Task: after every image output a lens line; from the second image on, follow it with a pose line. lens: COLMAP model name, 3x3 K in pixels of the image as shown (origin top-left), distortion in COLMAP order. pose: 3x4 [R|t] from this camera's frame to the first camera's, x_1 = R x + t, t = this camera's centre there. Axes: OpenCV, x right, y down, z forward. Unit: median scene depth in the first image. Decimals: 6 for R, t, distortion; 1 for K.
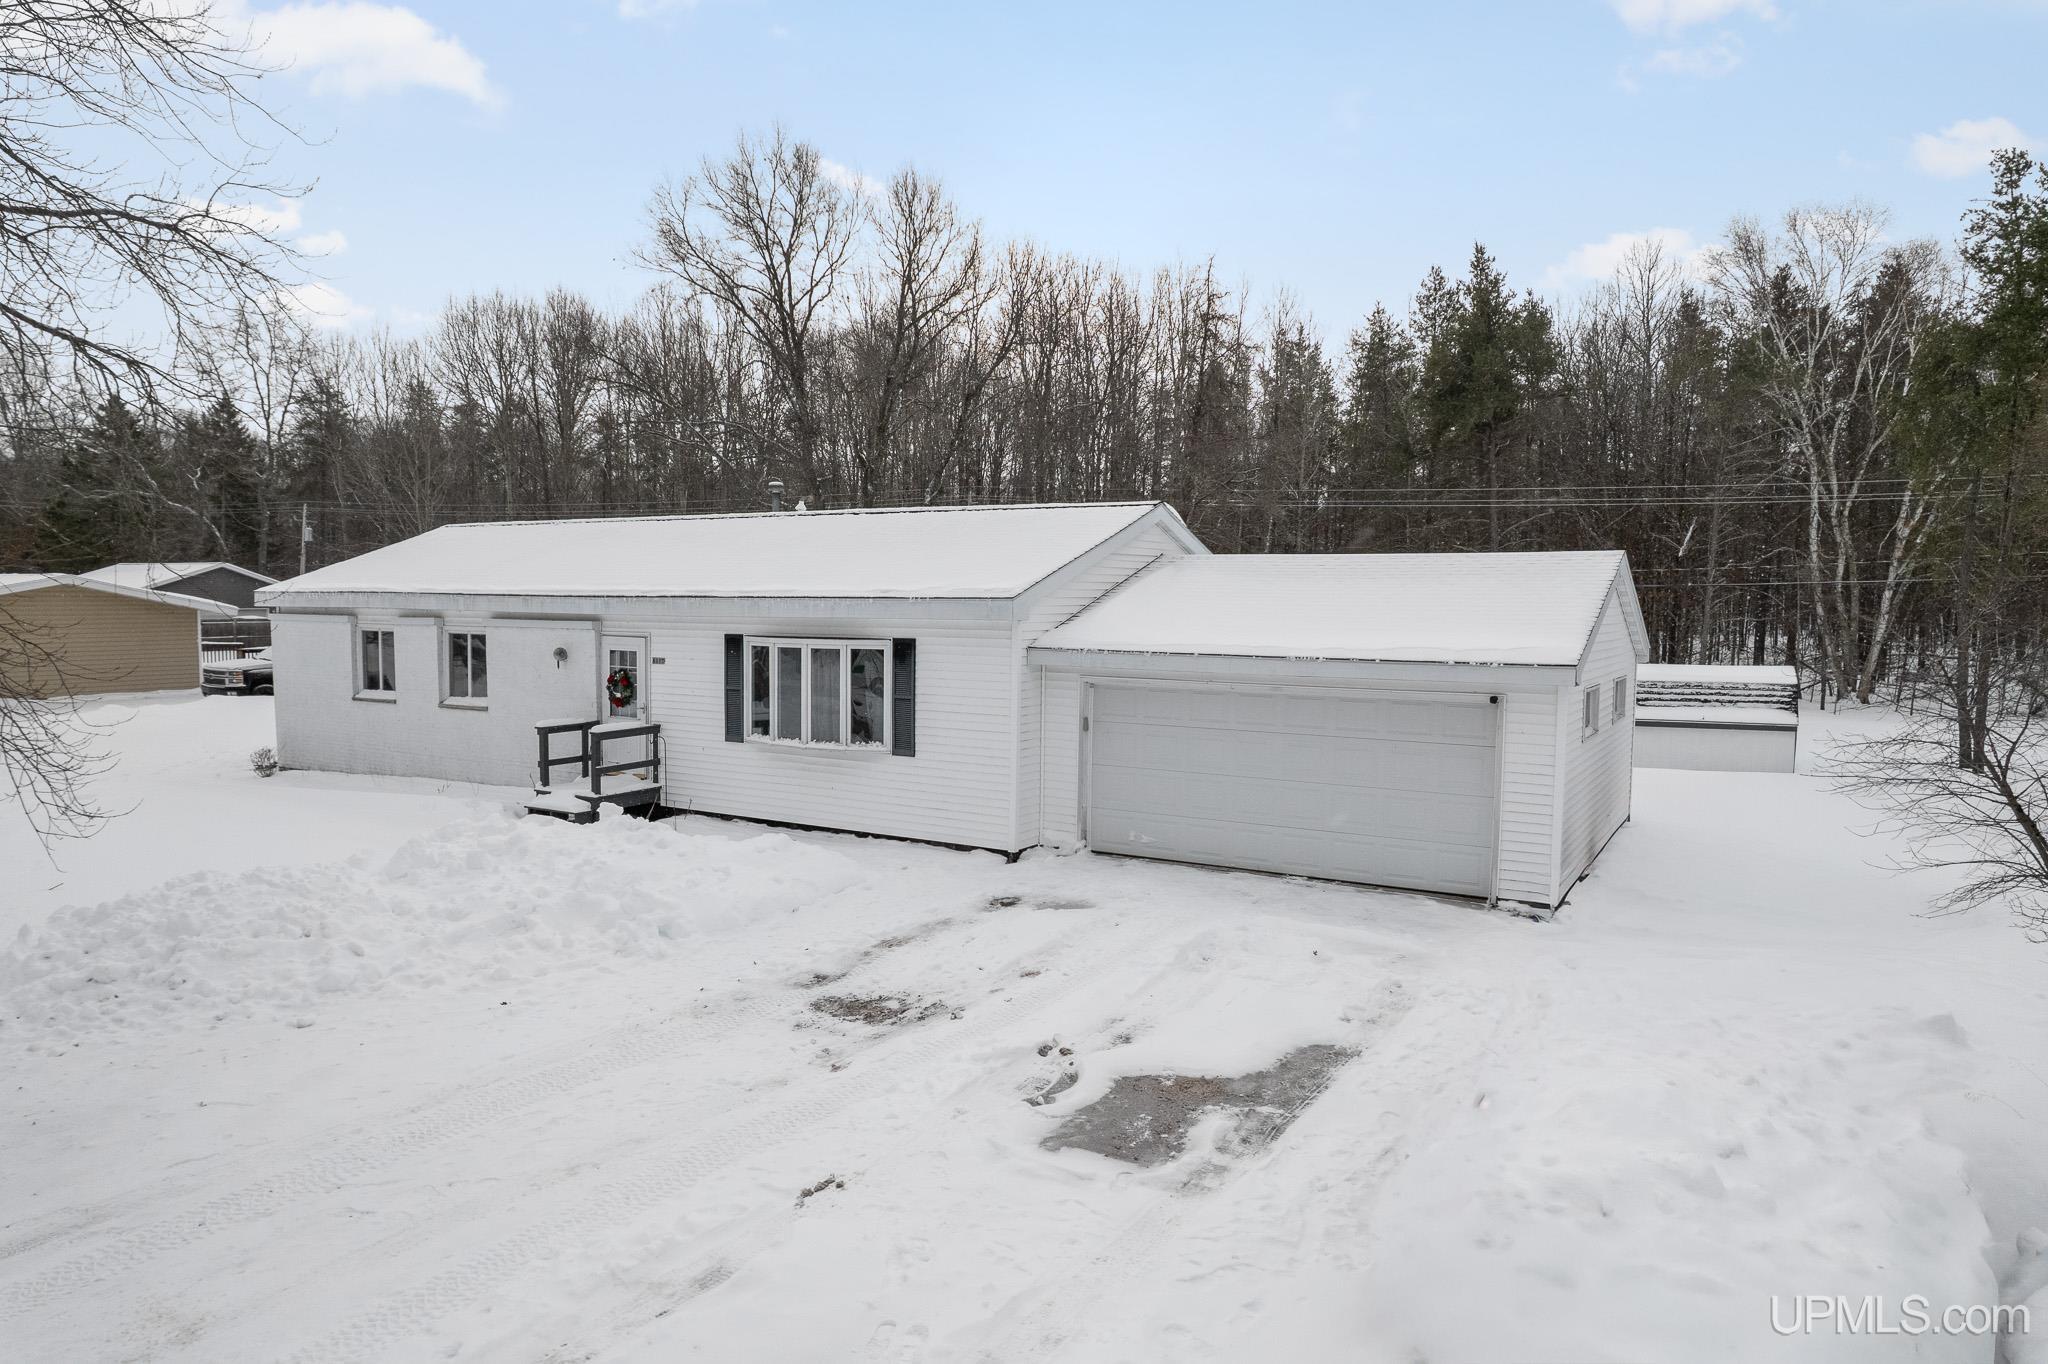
lens RADIAL K [[1314.4, 0, 1024.0], [0, 1314.4, 682.0], [0, 0, 1]] dist [-0.079591, 0.072983]
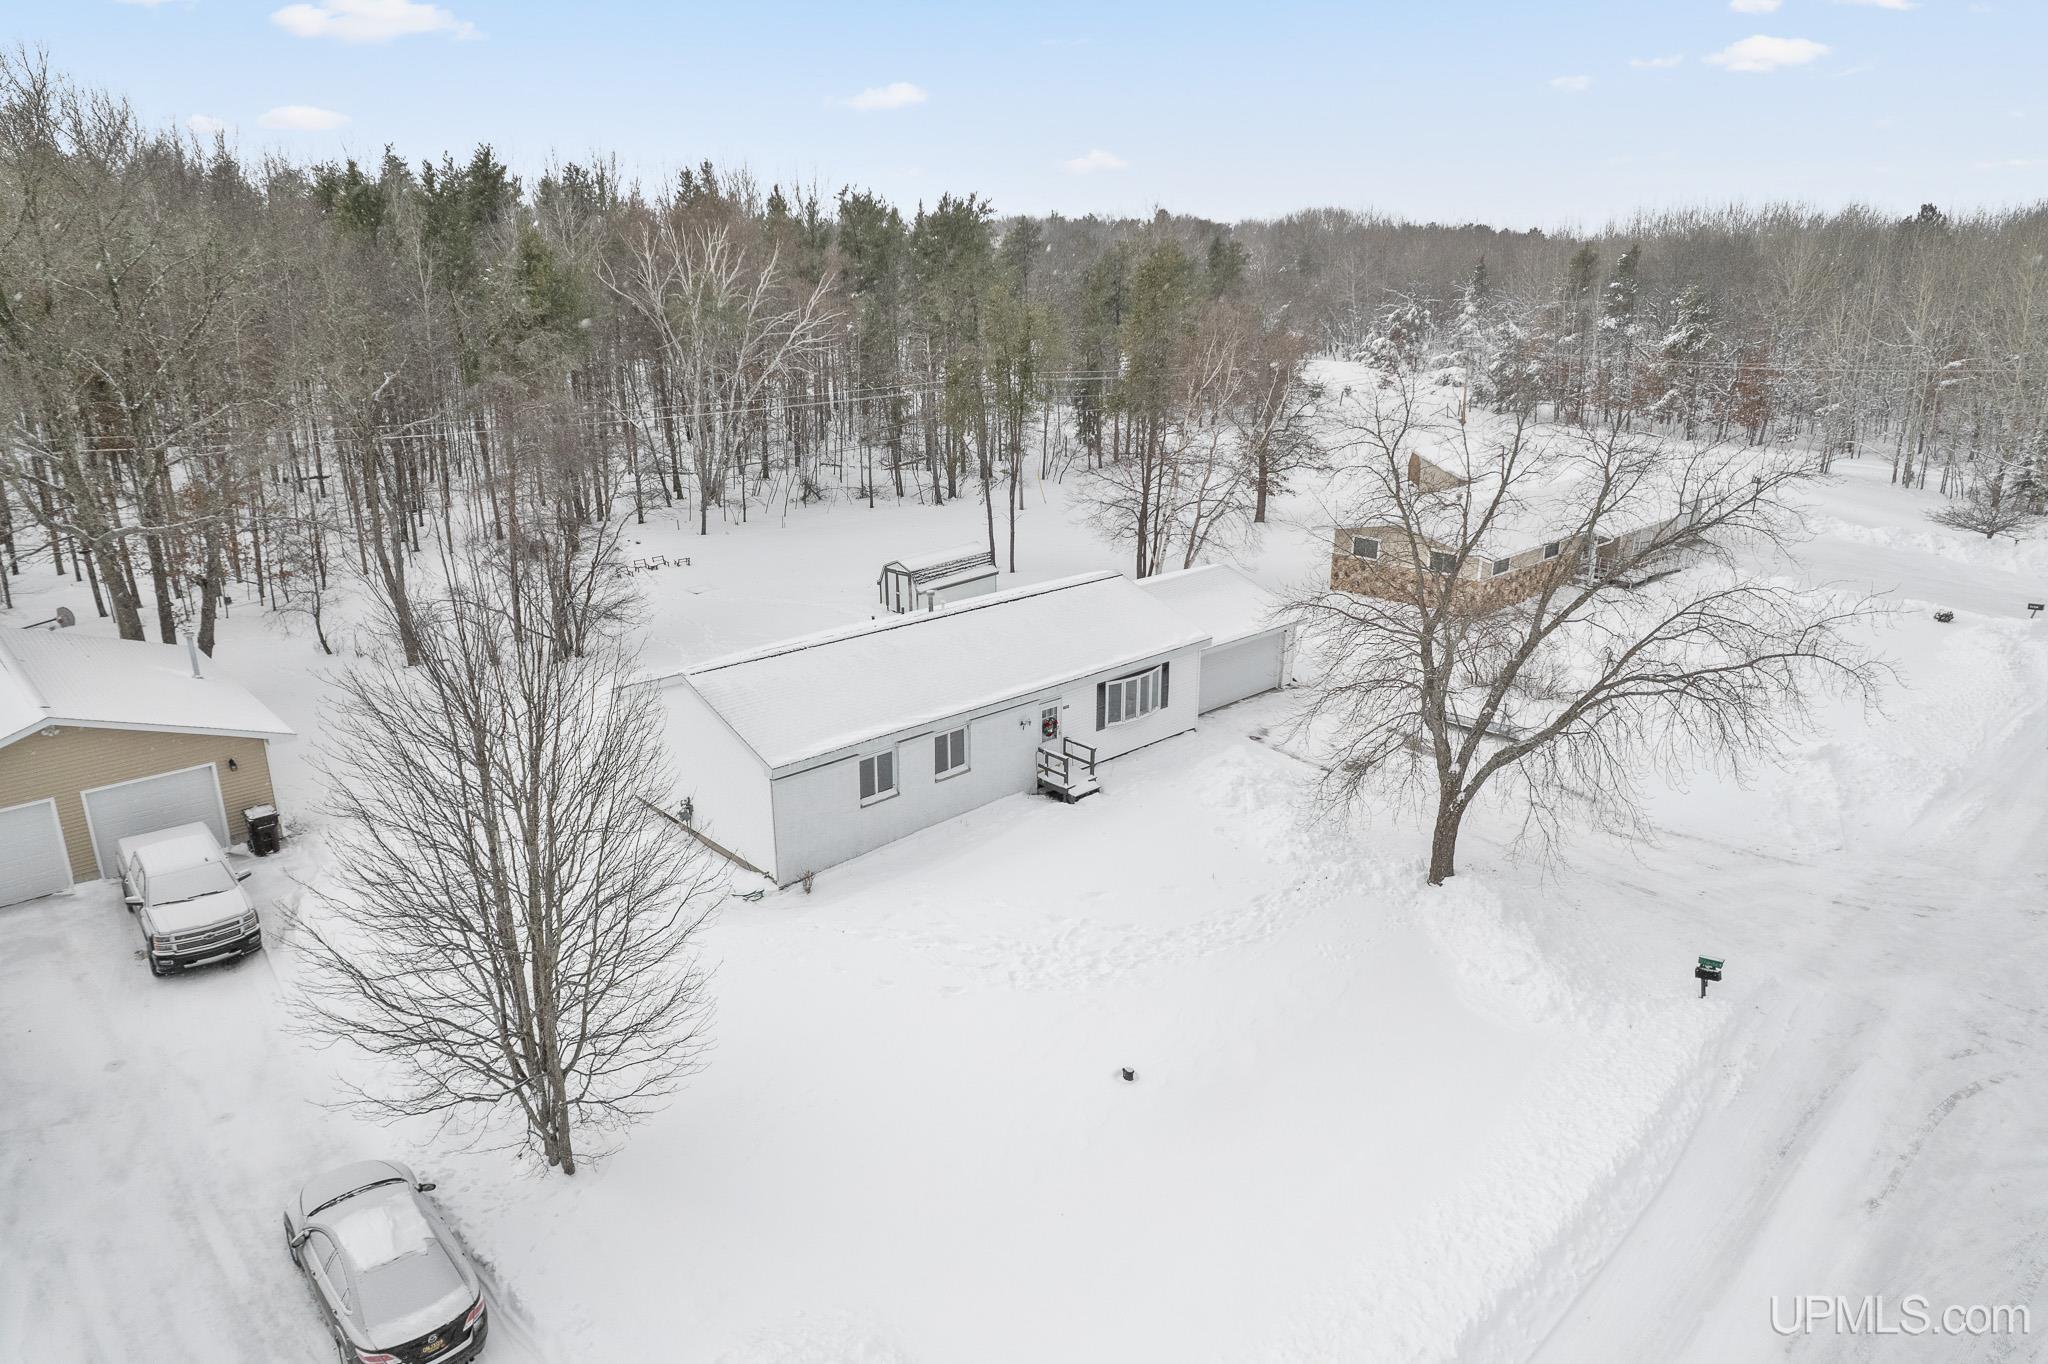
lens RADIAL K [[1314.4, 0, 1024.0], [0, 1314.4, 682.0], [0, 0, 1]] dist [-0.079591, 0.072983]
pose [[0.262601, -0.298424, 0.917597, -2.001965], [0.072338, 0.954384, 0.289686, -0.602681], [-0.962189, -0.009695, 0.272210, 0.476992]]
